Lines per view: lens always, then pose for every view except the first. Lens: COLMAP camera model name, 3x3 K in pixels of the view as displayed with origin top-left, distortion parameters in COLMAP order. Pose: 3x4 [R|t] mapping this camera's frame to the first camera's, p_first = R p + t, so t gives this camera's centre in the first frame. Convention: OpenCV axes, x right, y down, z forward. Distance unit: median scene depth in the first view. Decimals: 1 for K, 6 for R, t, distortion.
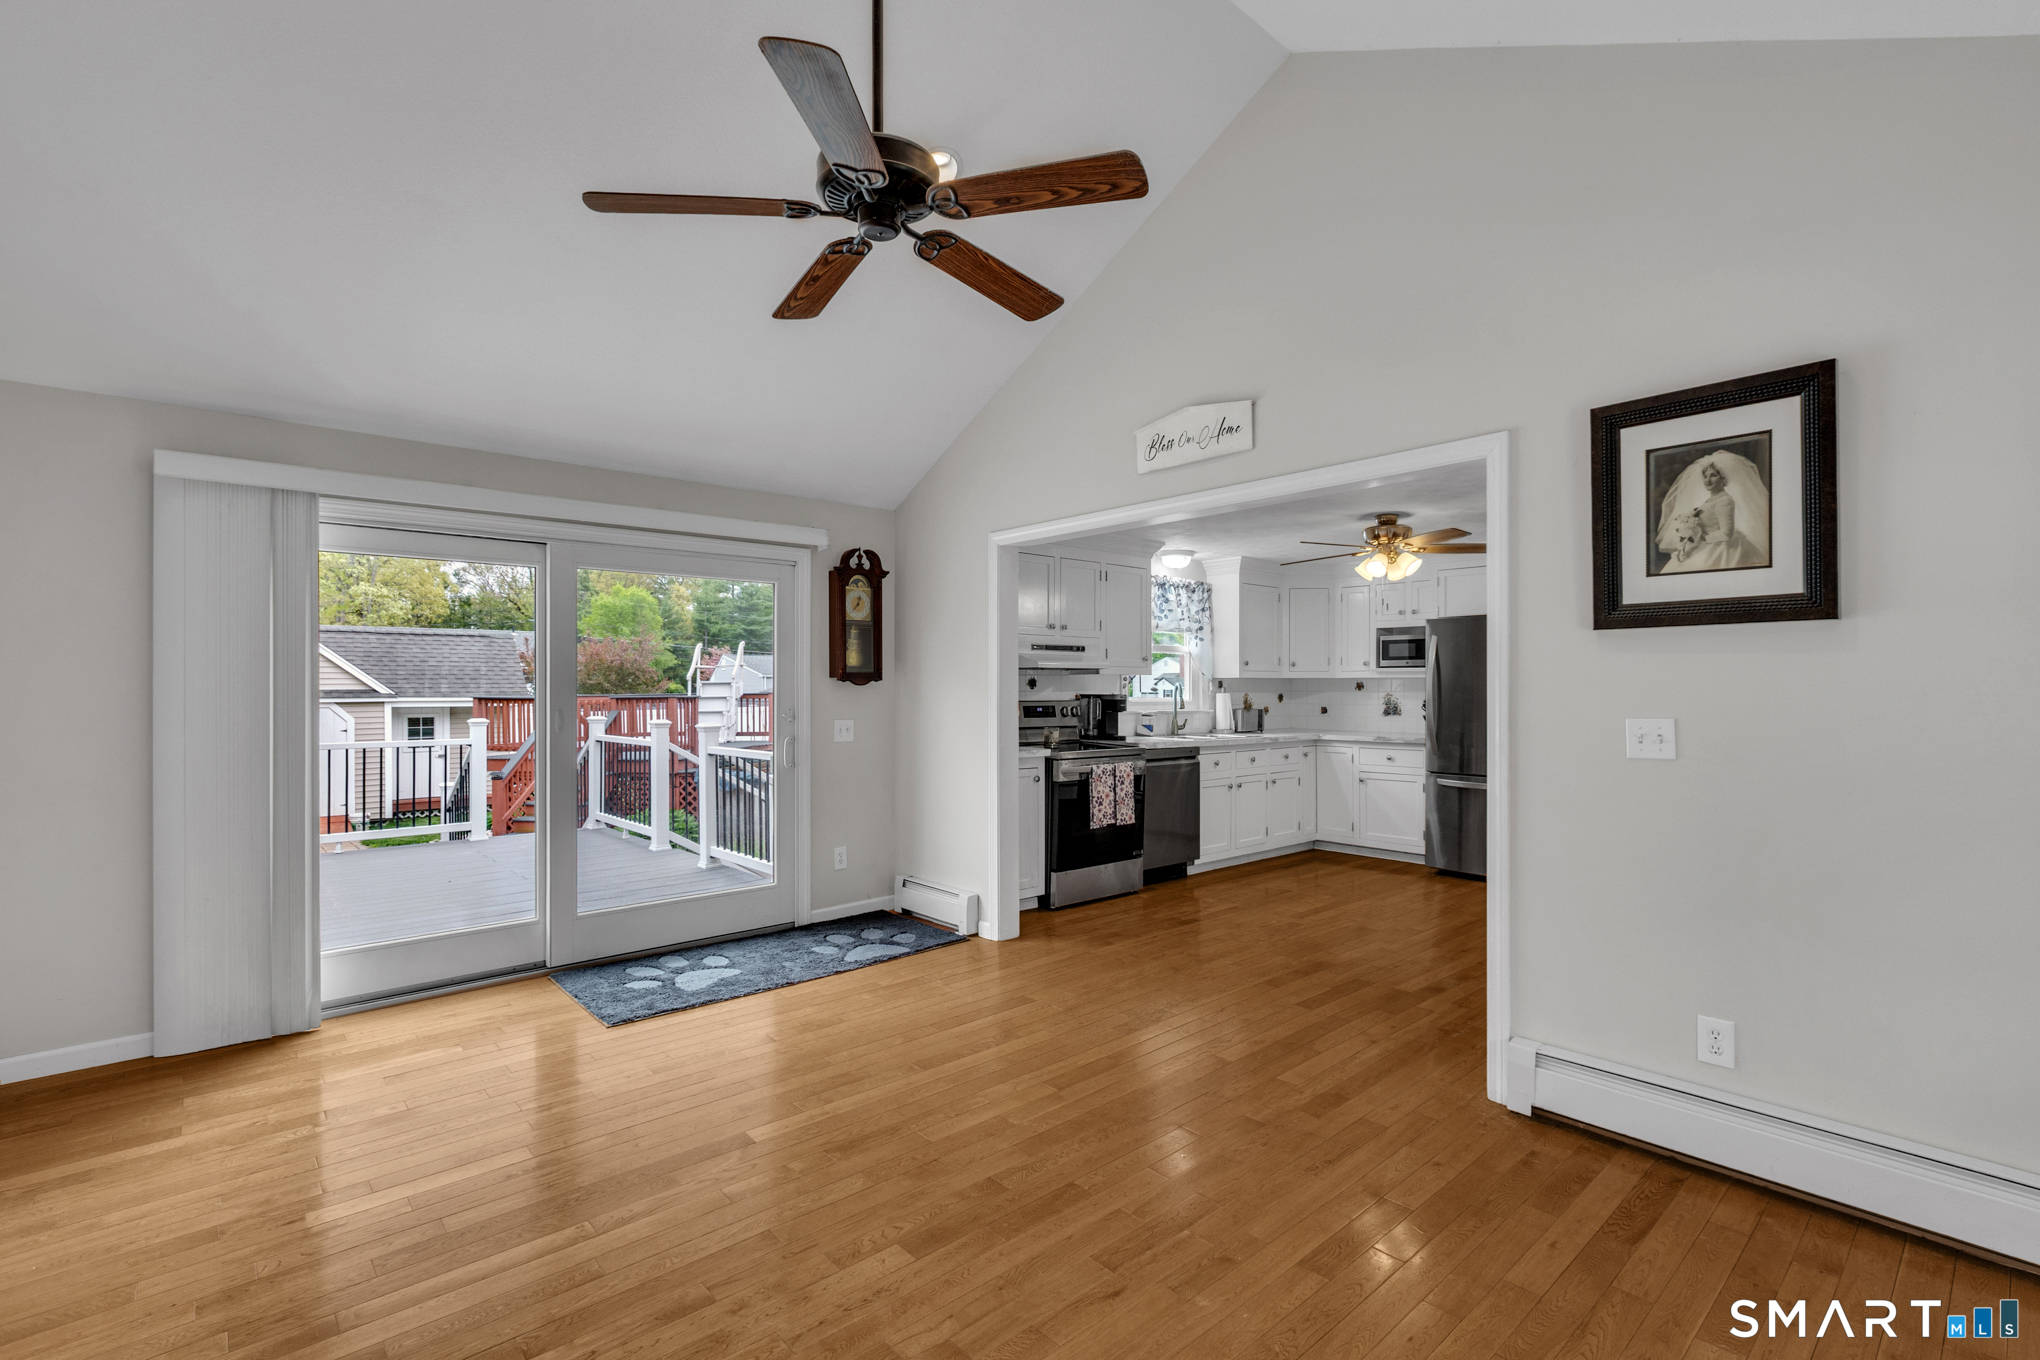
lens RADIAL K [[920.4, 0, 1018.7], [0, 920.4, 685.3], [0, 0, 1]] dist [-0.002316, -0.000324]
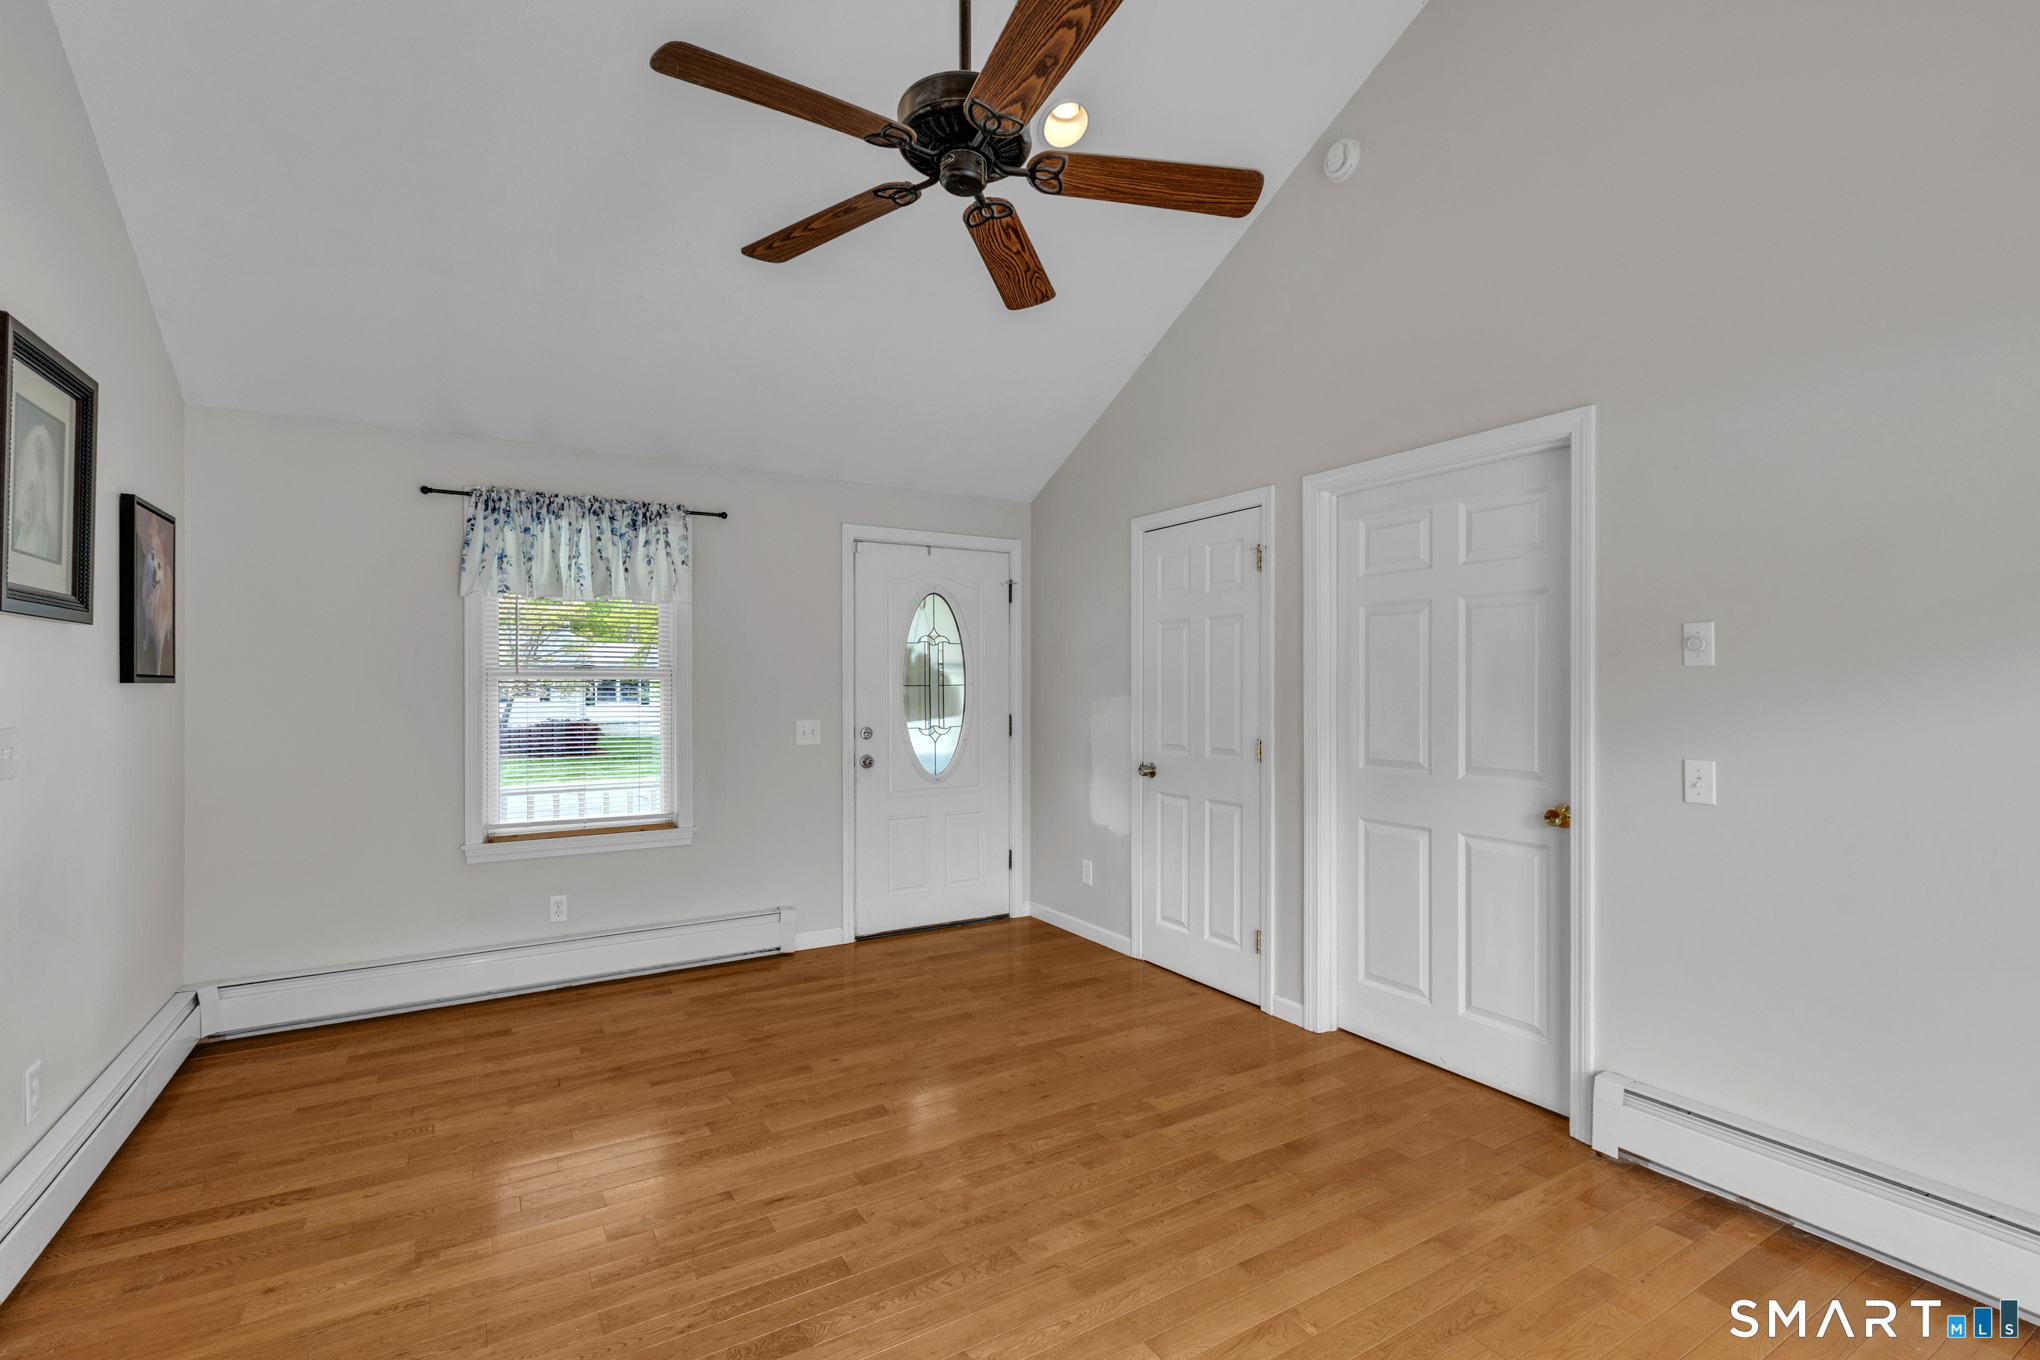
lens RADIAL K [[920.4, 0, 1018.7], [0, 920.4, 685.3], [0, 0, 1]] dist [-0.002316, -0.000324]
pose [[-0.983842, 0.003370, 0.179006, -0.194606], [0.003160, 0.999994, -0.001462, 0.001512], [-0.179010, -0.000872, -0.983847, 1.002185]]
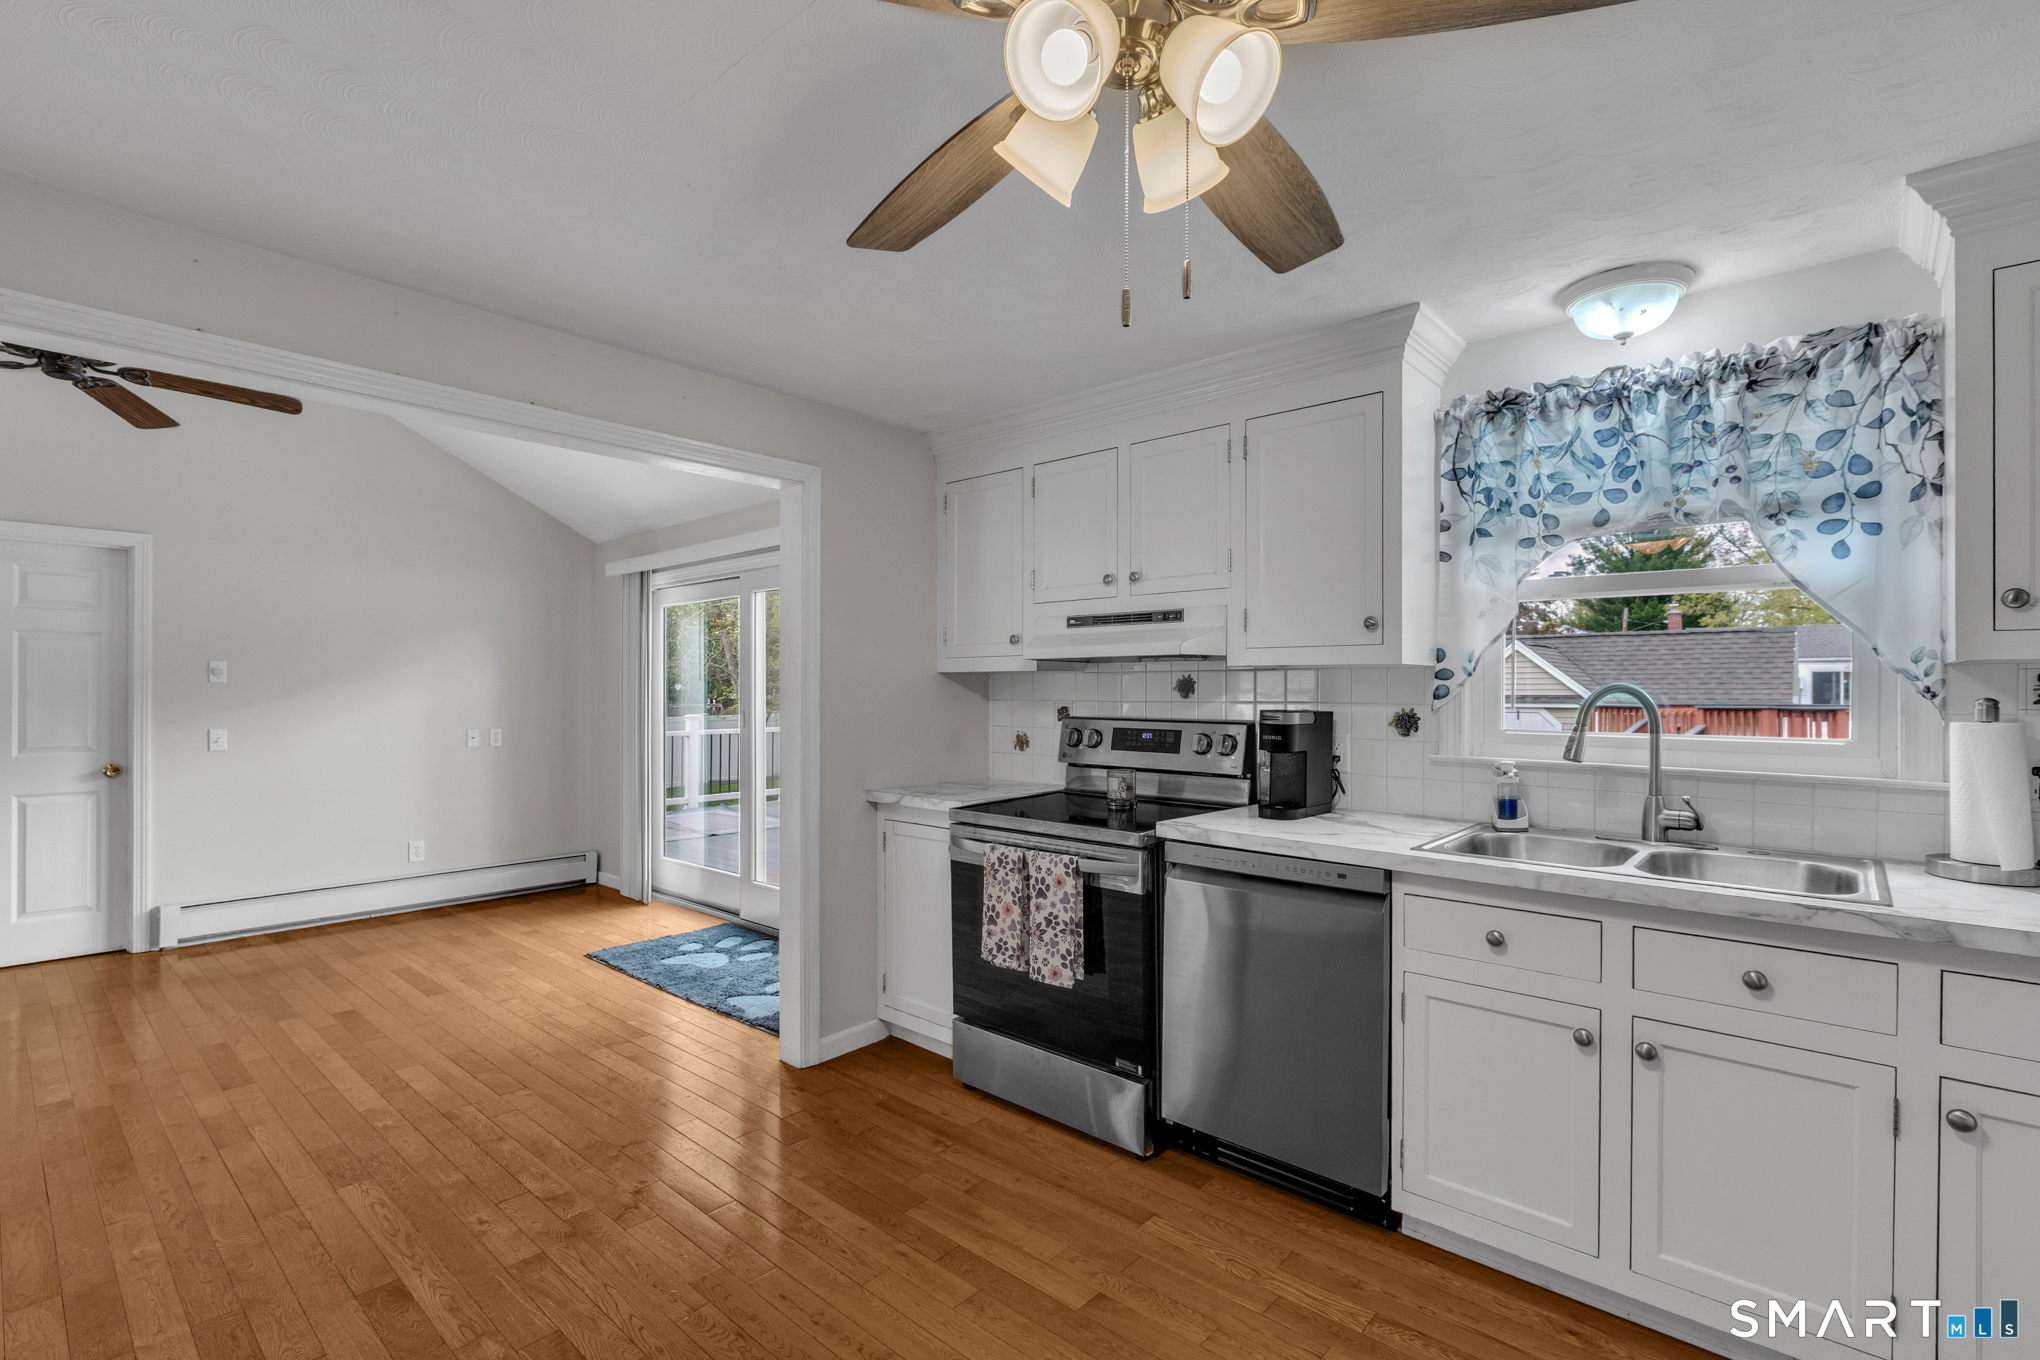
lens RADIAL K [[925.5, 0, 1023.2], [0, 925.5, 694.4], [0, 0, 1]] dist [0.001098, -0.000383]
pose [[0.120842, 0.003825, -0.992664, 0.777358], [0.000003, 0.999993, 0.003854, 0.000086], [0.992672, -0.000469, 0.120841, 1.230871]]
